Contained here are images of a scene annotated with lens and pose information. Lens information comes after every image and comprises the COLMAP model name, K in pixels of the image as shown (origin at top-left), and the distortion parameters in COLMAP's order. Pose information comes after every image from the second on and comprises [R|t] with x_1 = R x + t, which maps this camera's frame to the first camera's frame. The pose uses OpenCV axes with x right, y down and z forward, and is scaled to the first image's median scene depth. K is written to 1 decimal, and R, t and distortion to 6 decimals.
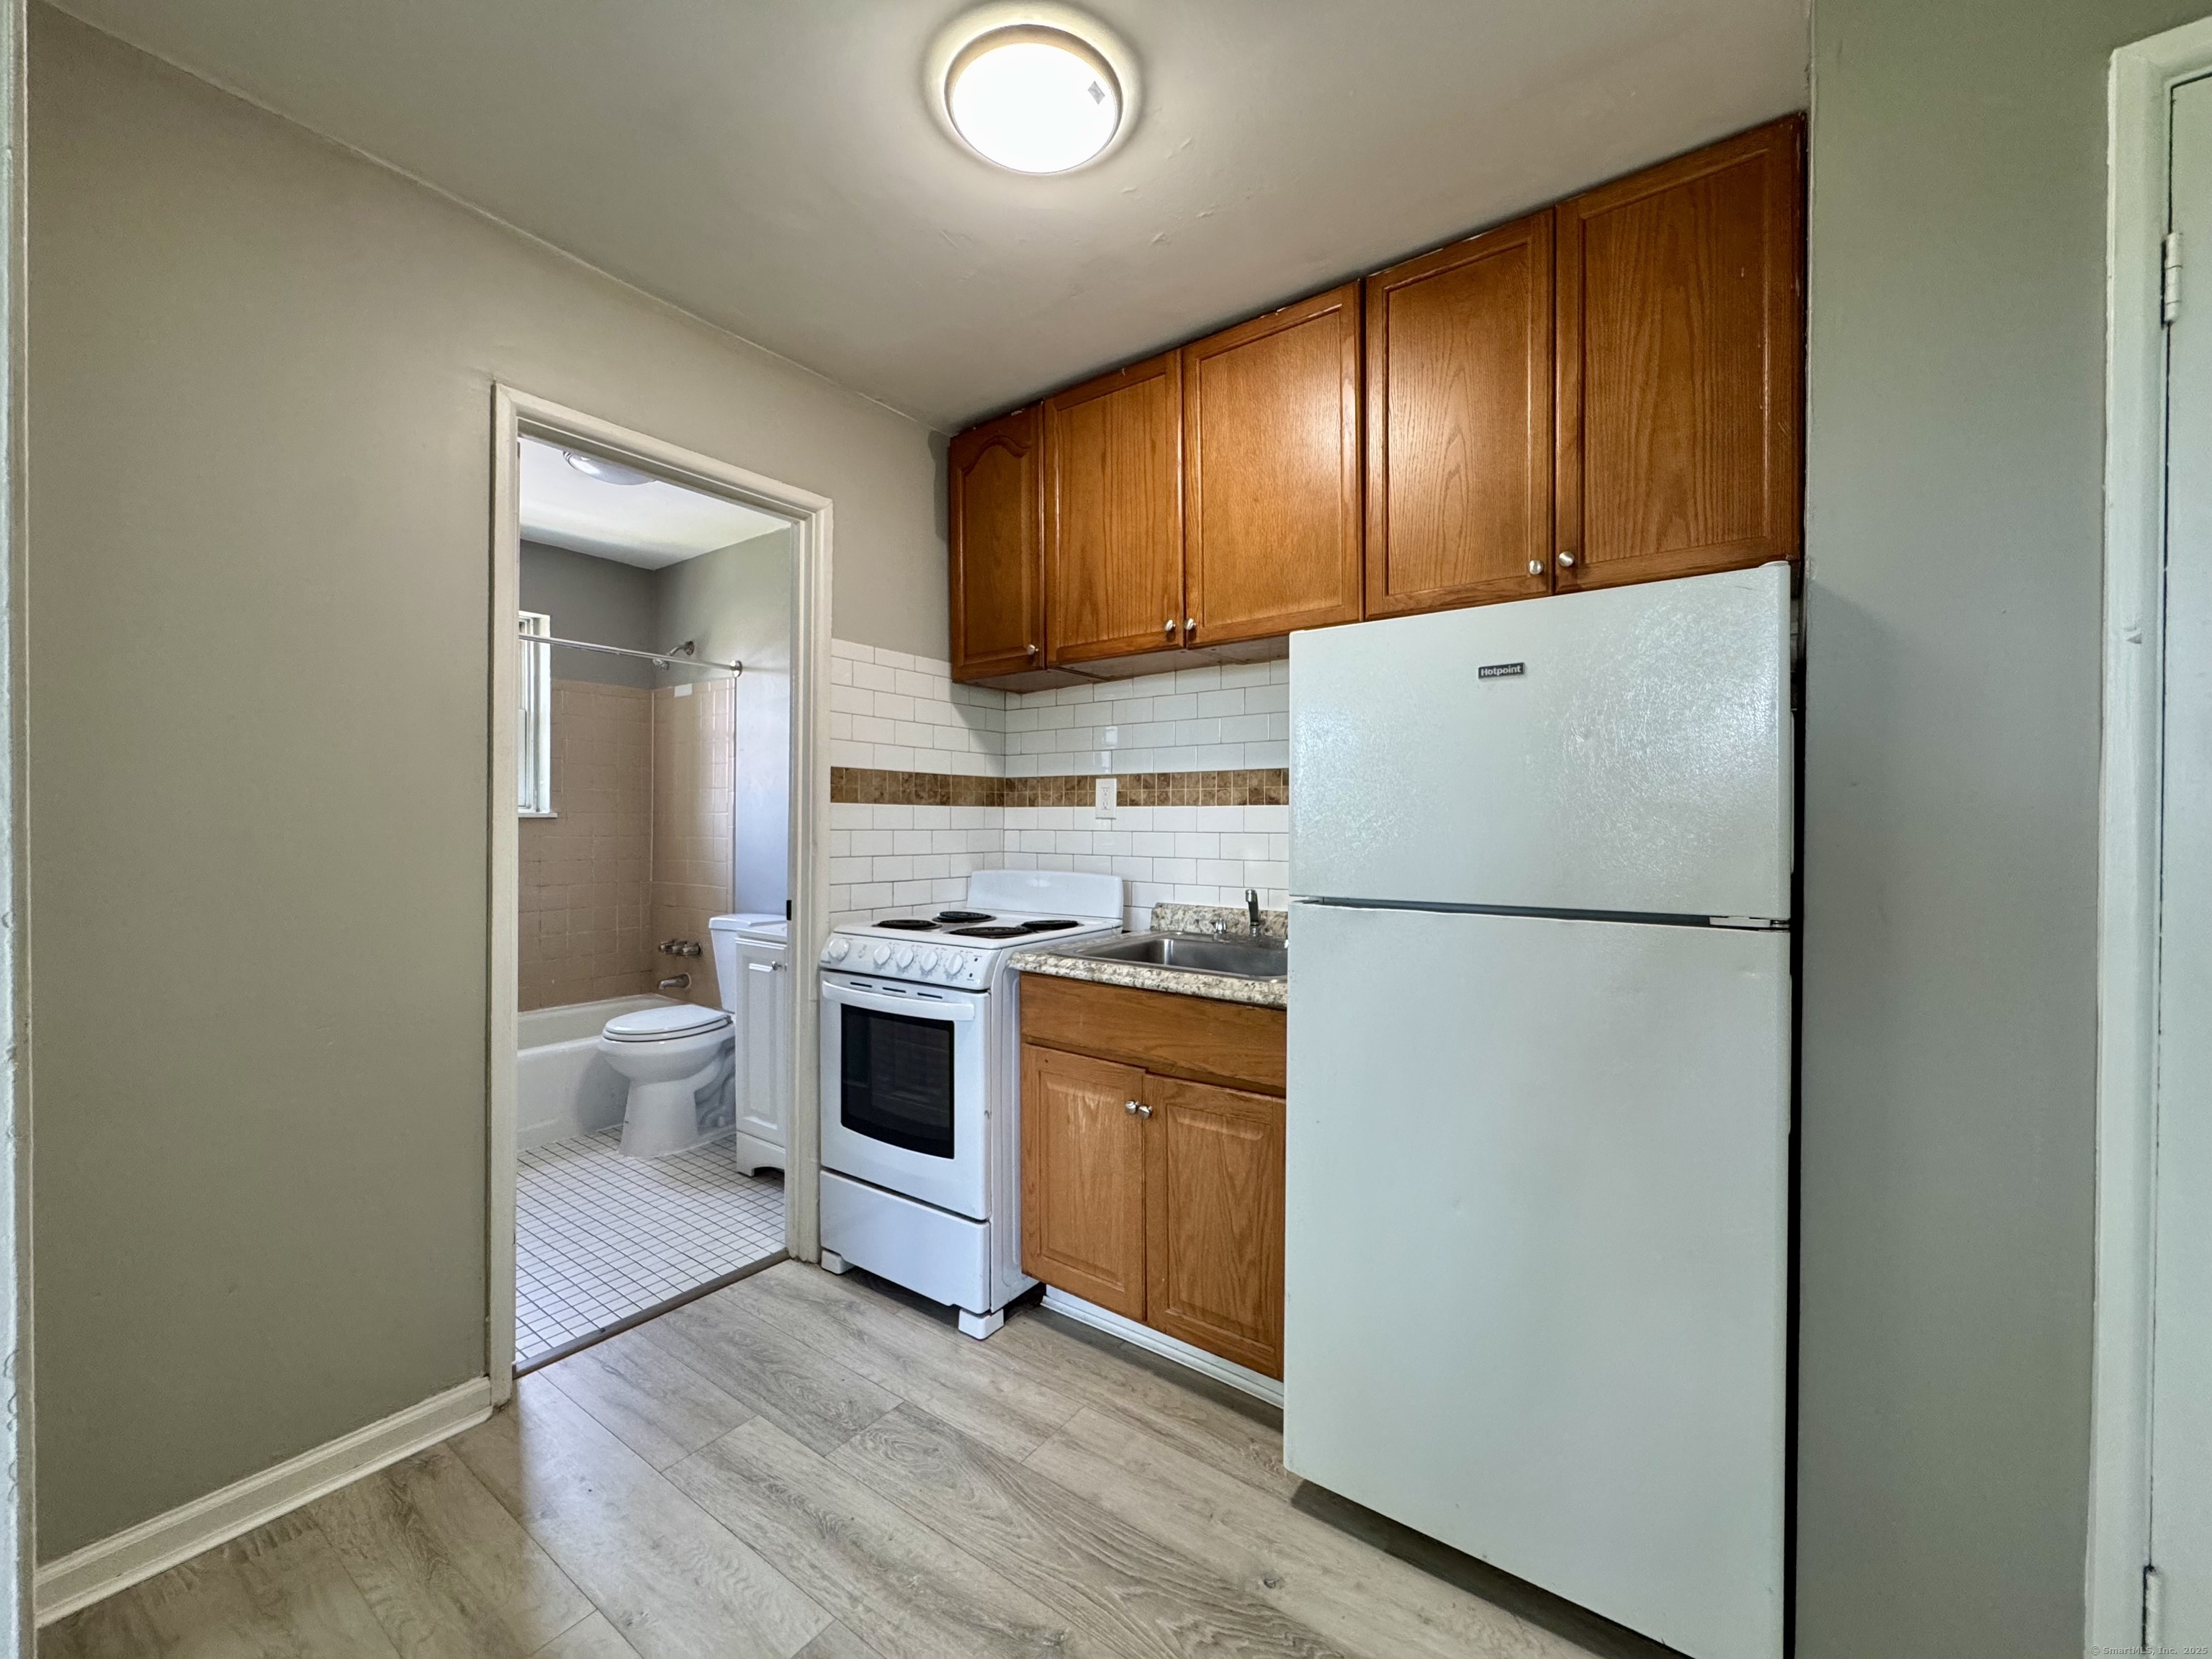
lens RADIAL K [[884.8, 0, 1101.1], [0, 884.8, 826.7], [0, 0, 1]] dist [-0.003904, -0.000139]
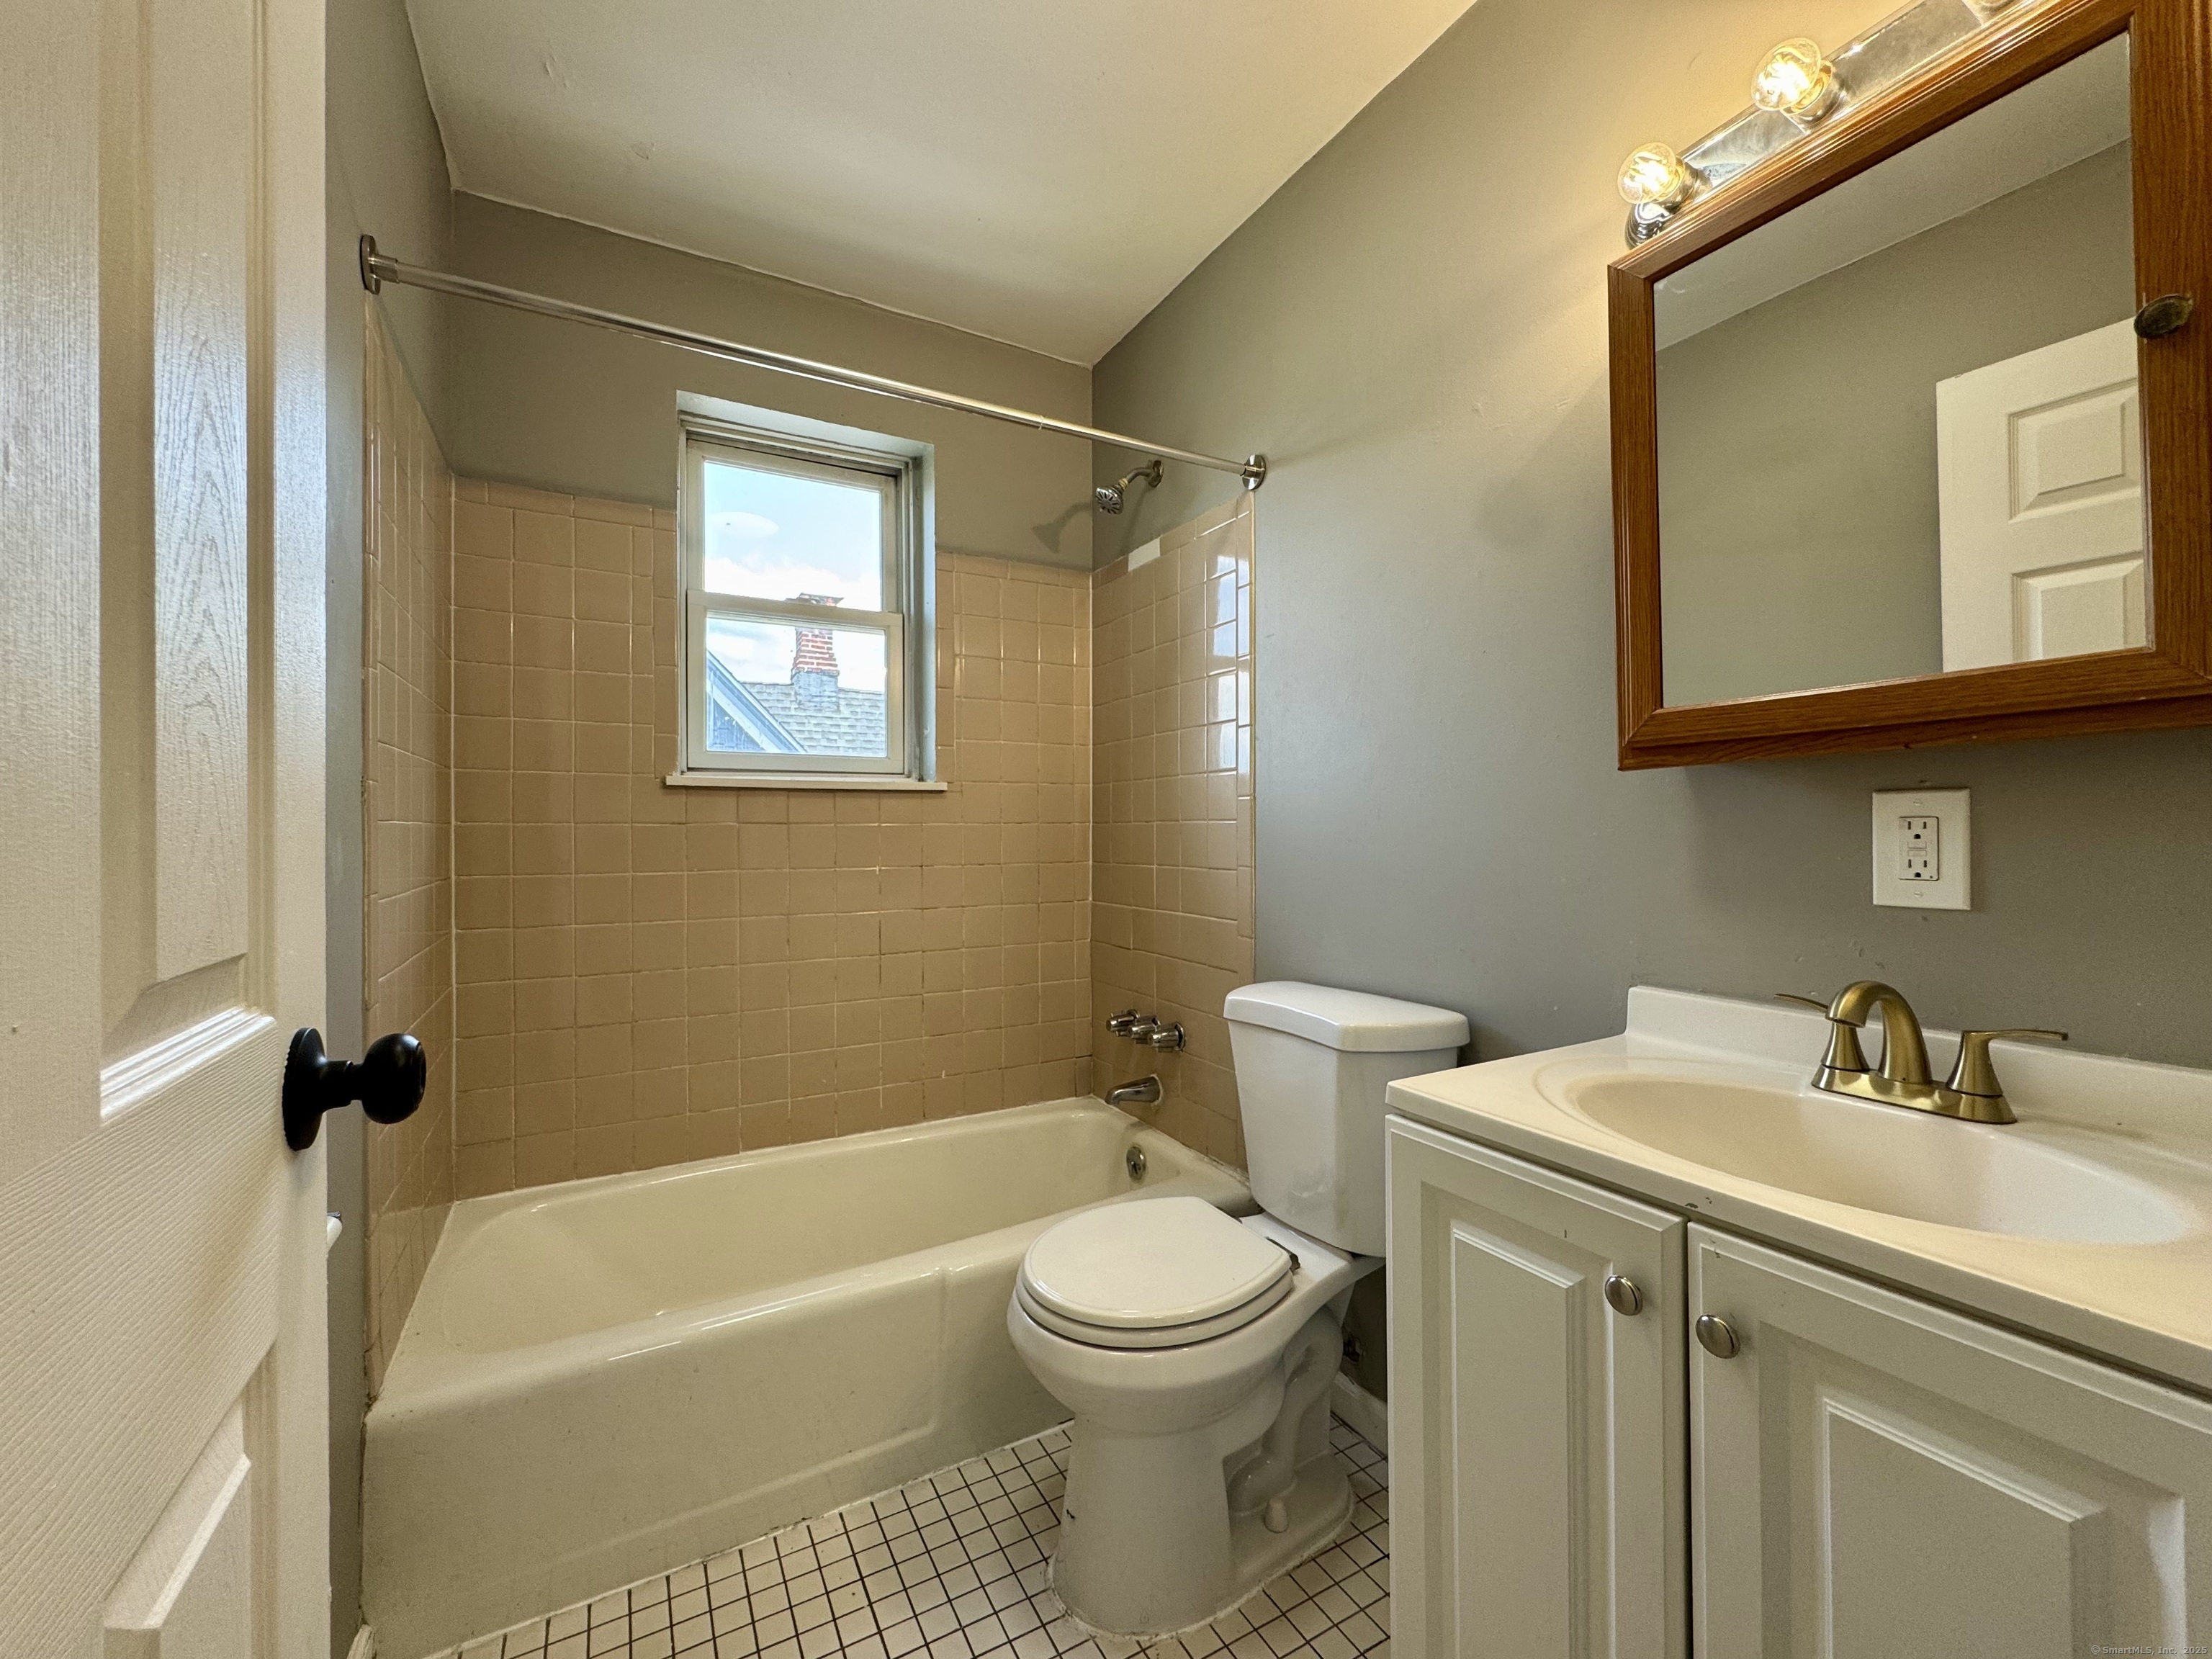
lens RADIAL K [[884.8, 0, 1108.0], [0, 884.8, 824.8], [0, 0, 1]] dist [-0.003904, -0.000139]
pose [[0.914572, -0.010888, -0.404277, -0.287908], [0.007818, 0.999927, -0.009244, 0.019012], [0.404348, 0.005293, 0.914590, 0.516778]]
